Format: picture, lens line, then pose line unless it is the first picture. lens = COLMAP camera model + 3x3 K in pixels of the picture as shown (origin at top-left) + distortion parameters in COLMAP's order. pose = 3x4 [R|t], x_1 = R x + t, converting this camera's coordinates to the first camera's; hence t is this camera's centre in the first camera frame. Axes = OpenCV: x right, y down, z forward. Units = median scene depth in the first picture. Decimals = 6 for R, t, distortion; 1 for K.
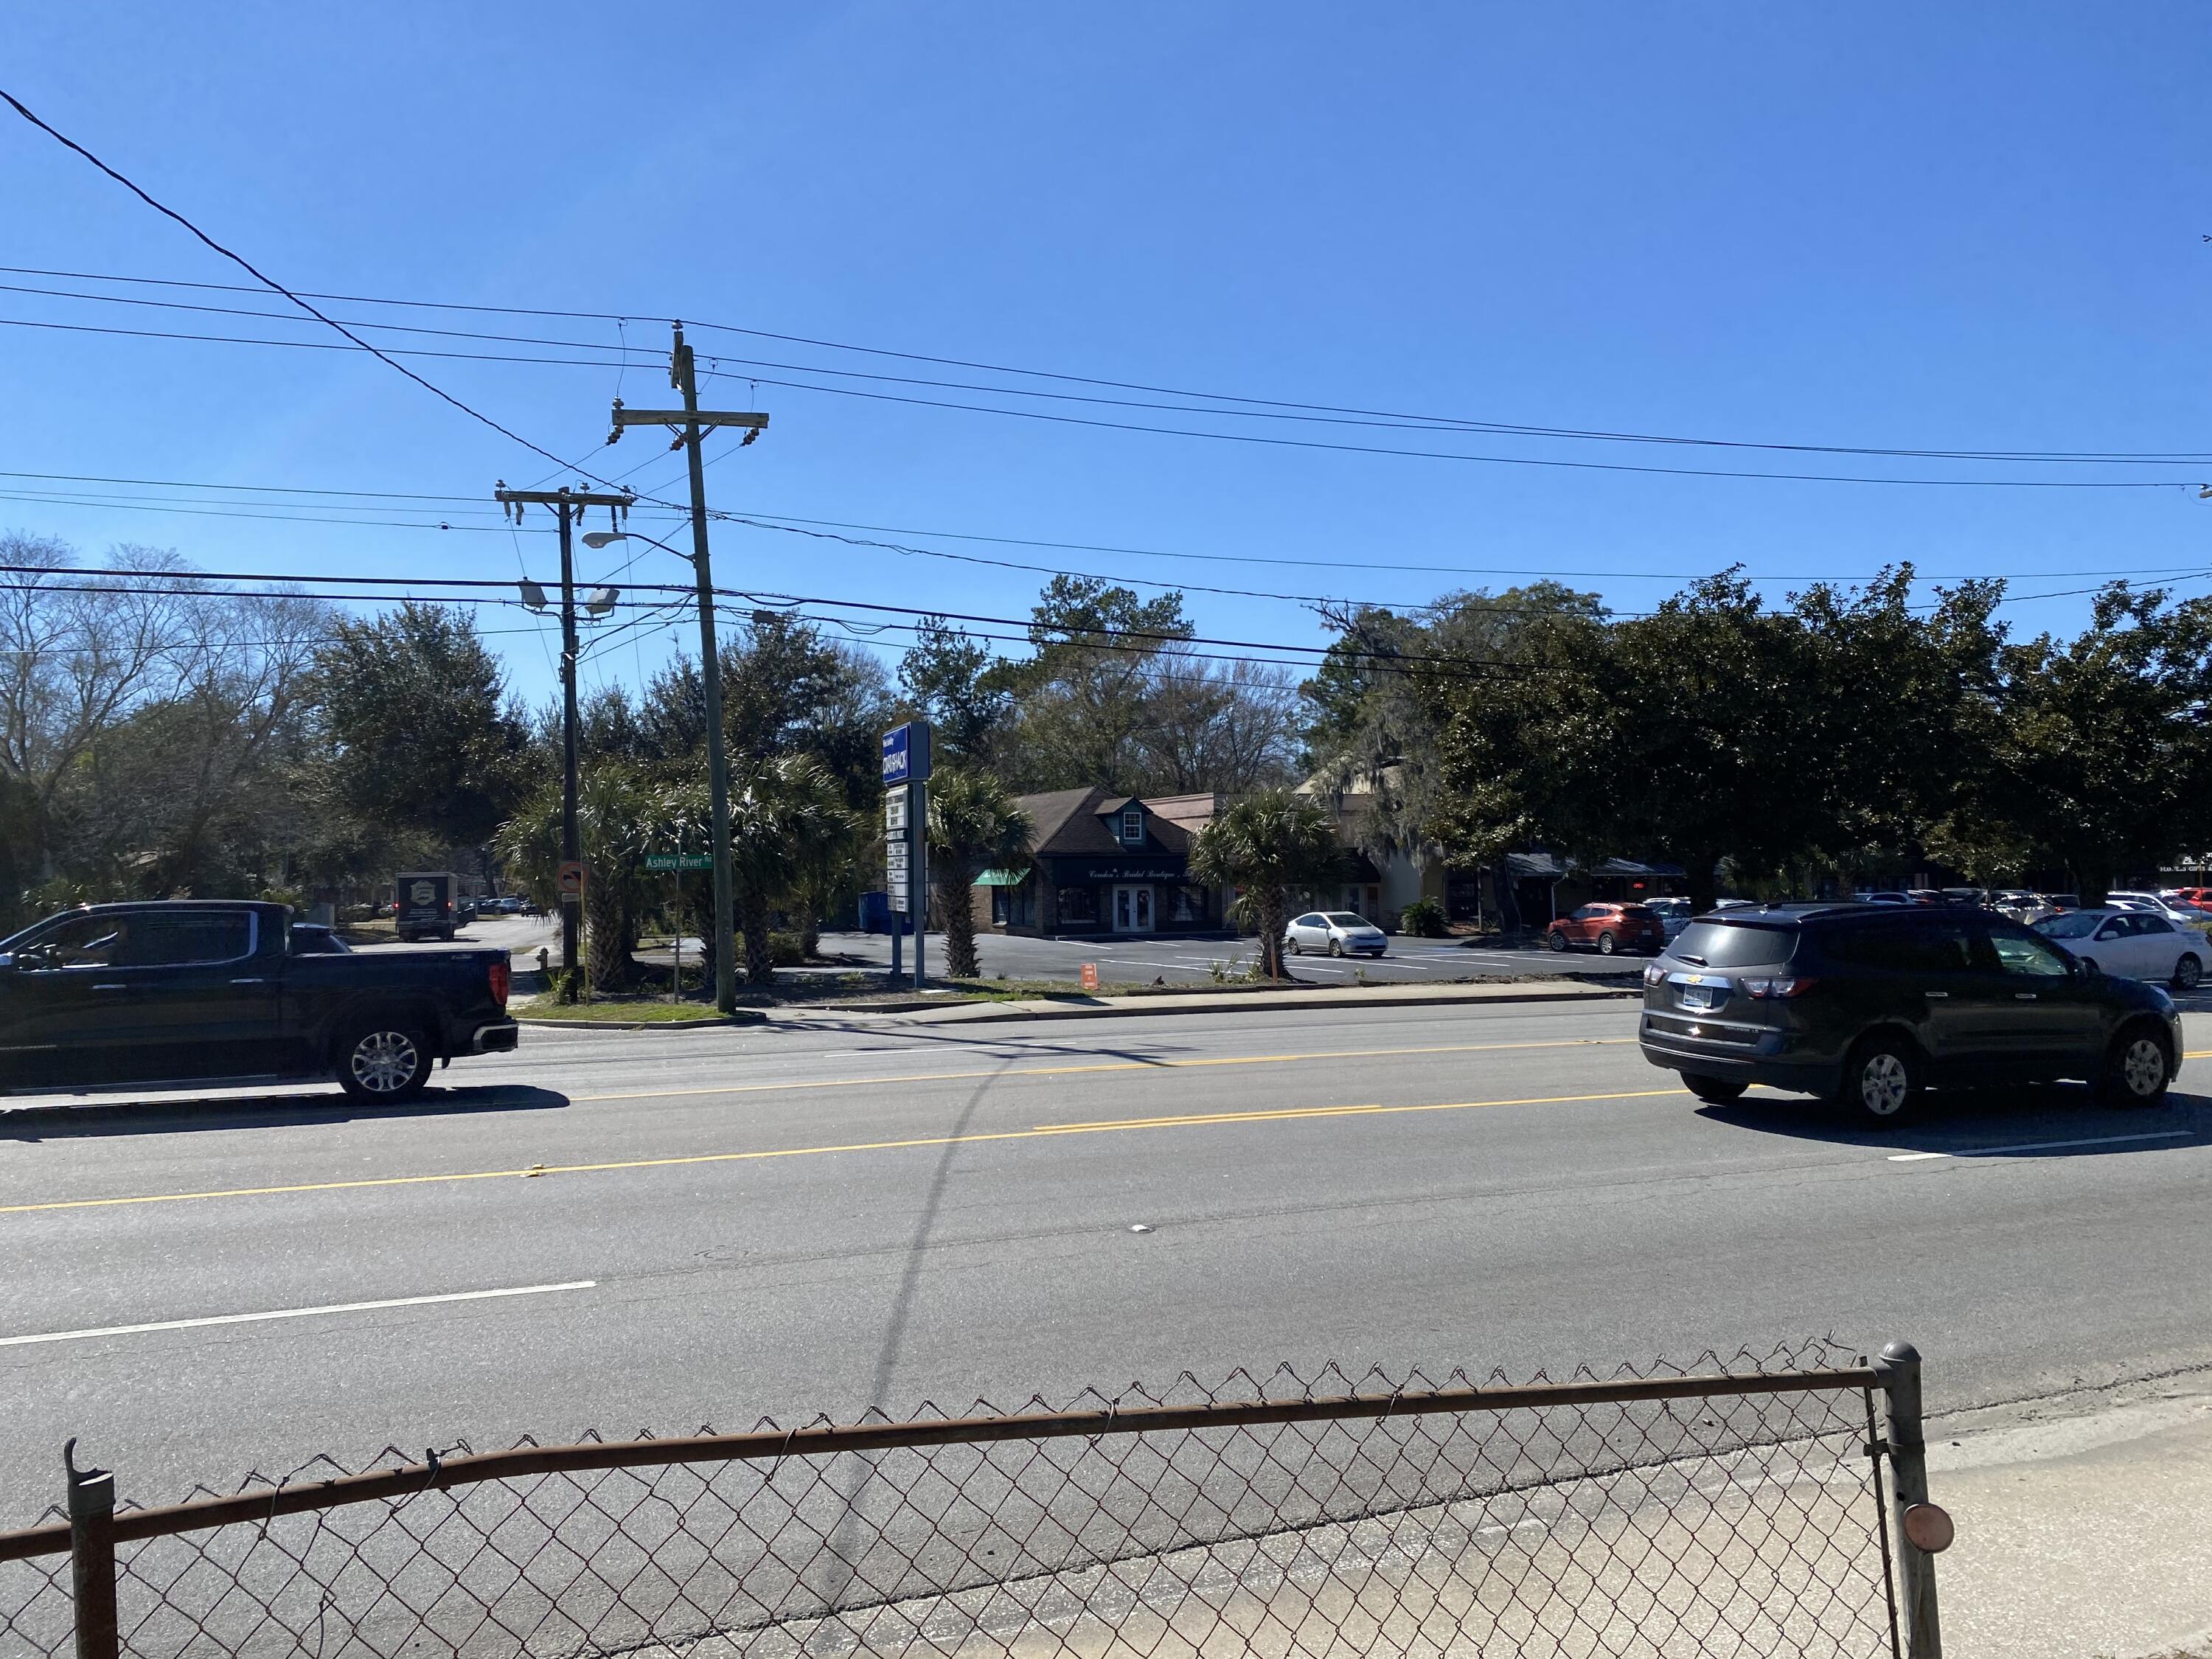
lens RADIAL K [[1660.3, 0, 1097.7], [0, 1660.3, 836.4], [0, 0, 1]] dist [0.013075, 0.000969]
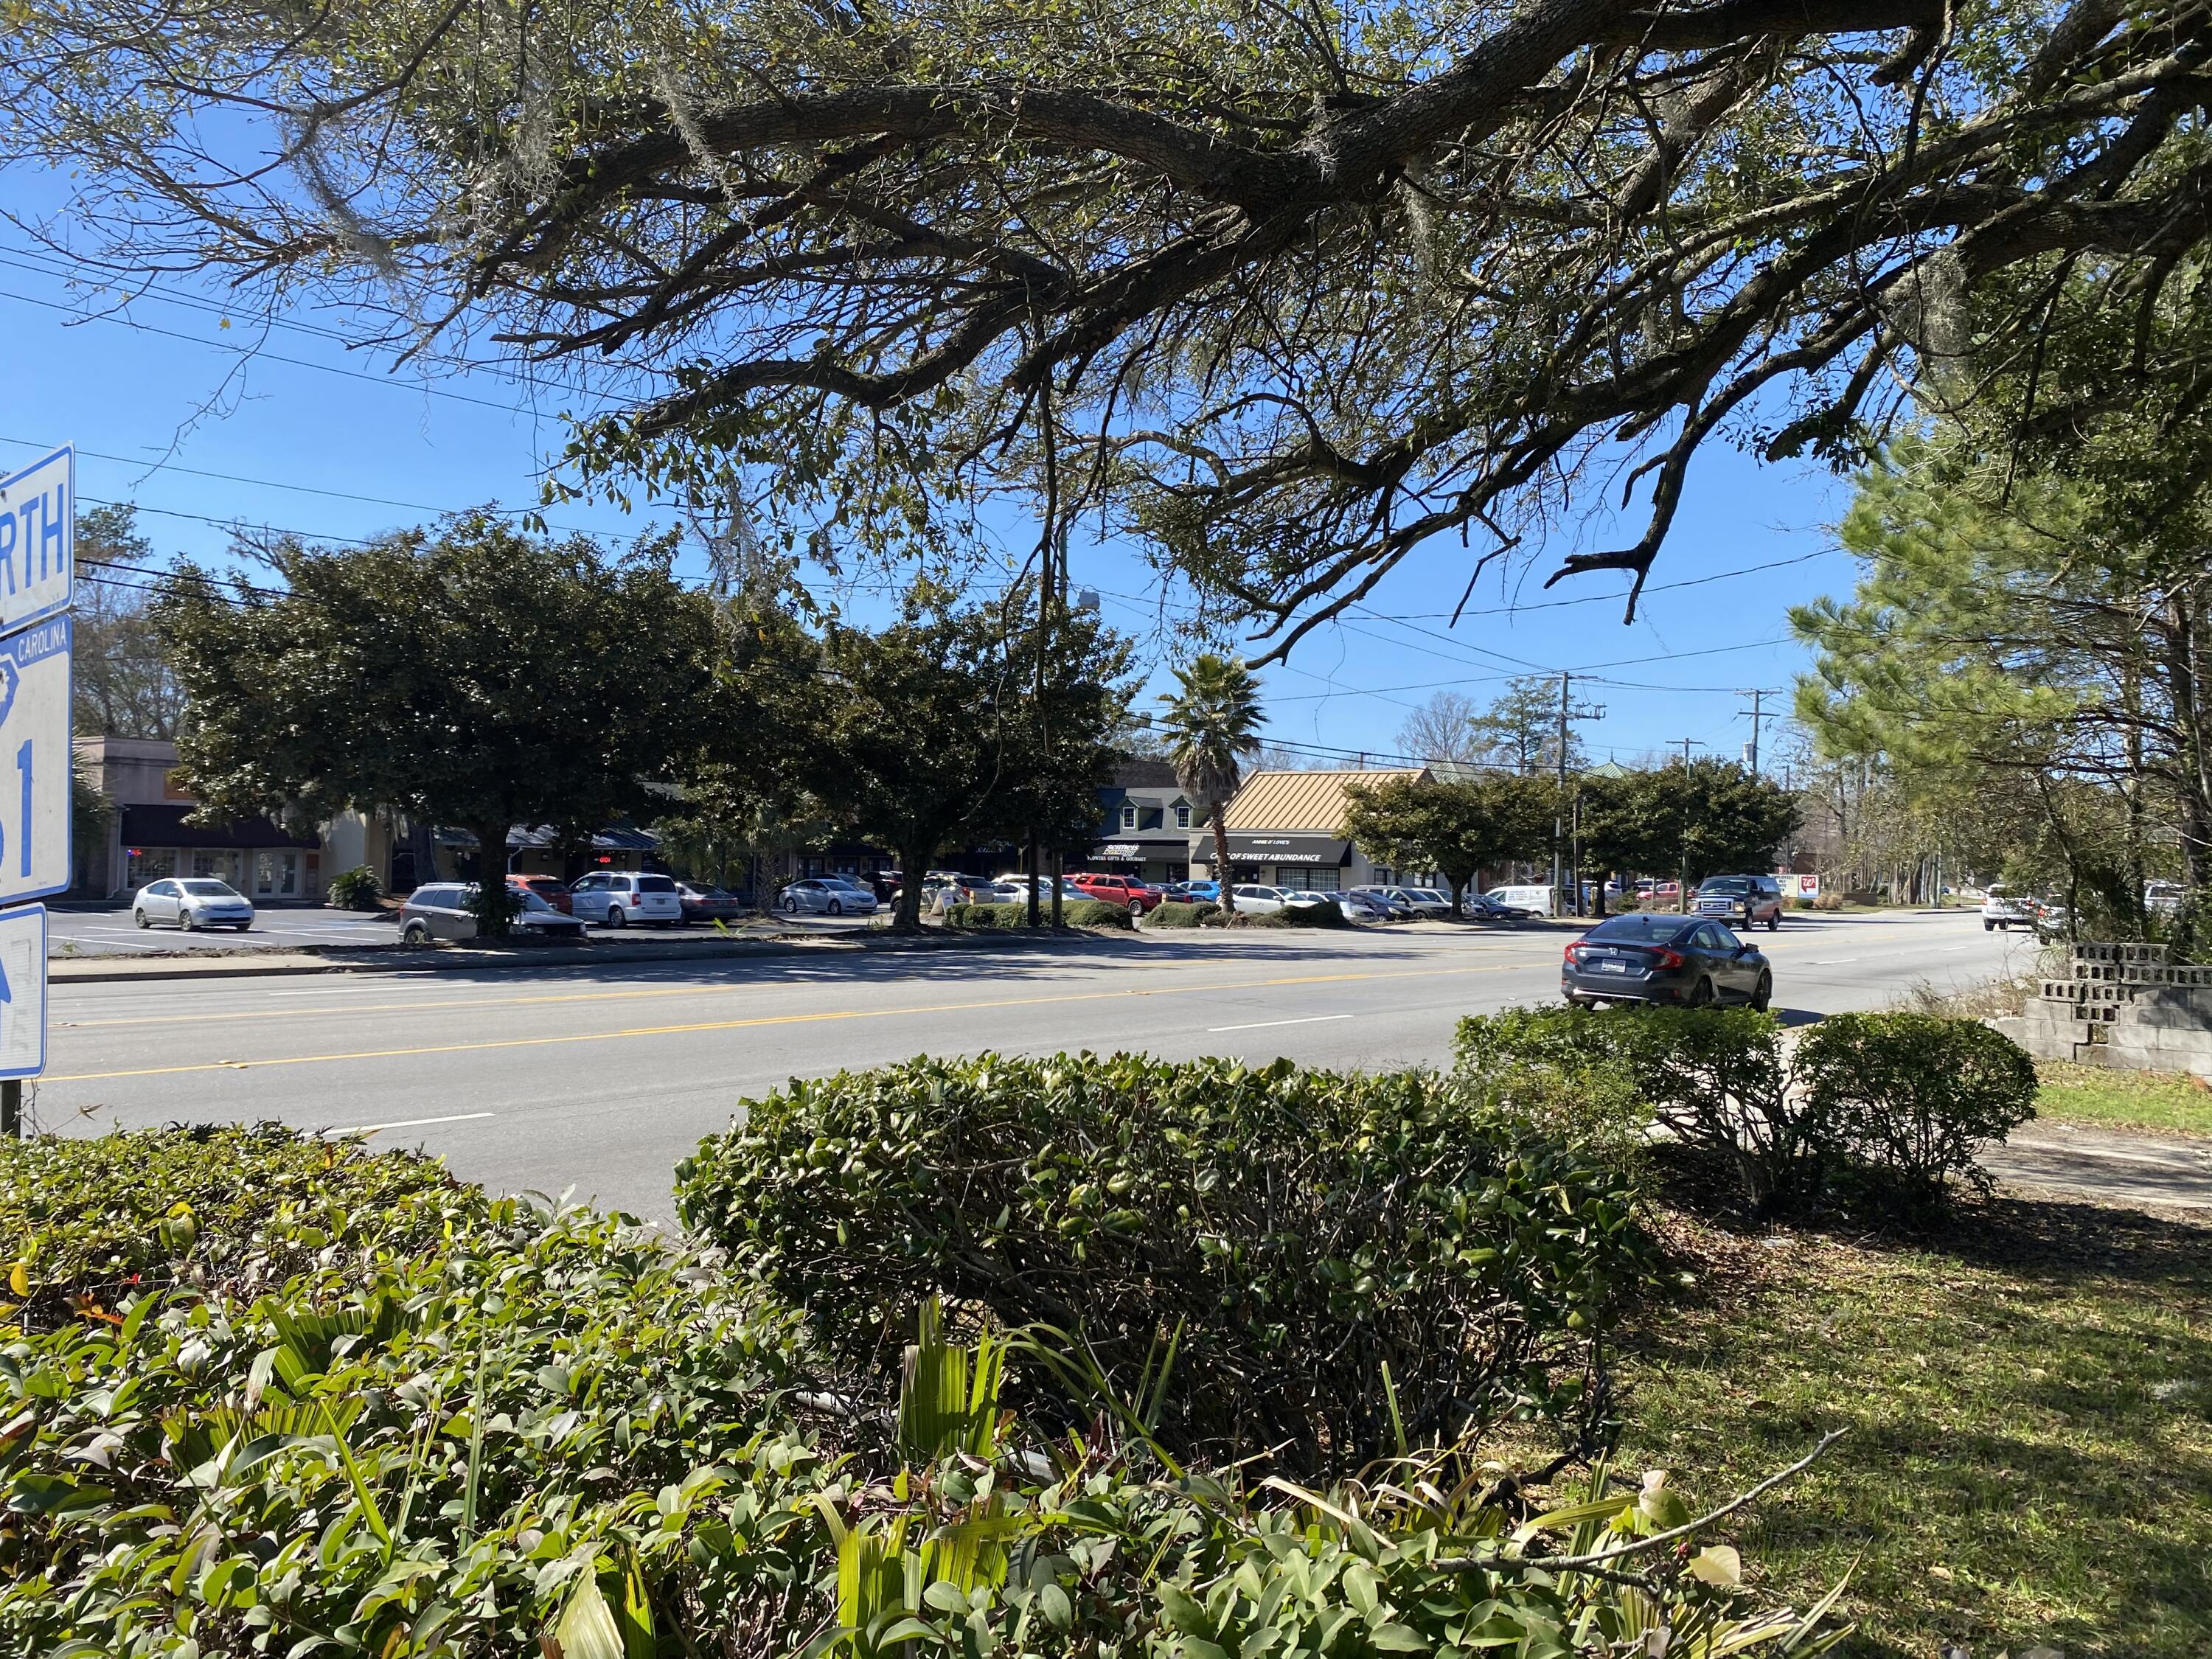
lens RADIAL K [[1660.3, 0, 1117.2], [0, 1660.3, 827.9], [0, 0, 1]] dist [0.013075, 0.000969]
pose [[0.867497, 0.037884, 0.495998, 0.136911], [-0.040853, 0.999153, -0.004863, 0.004335], [-0.495762, -0.016044, 0.868310, 0.015142]]
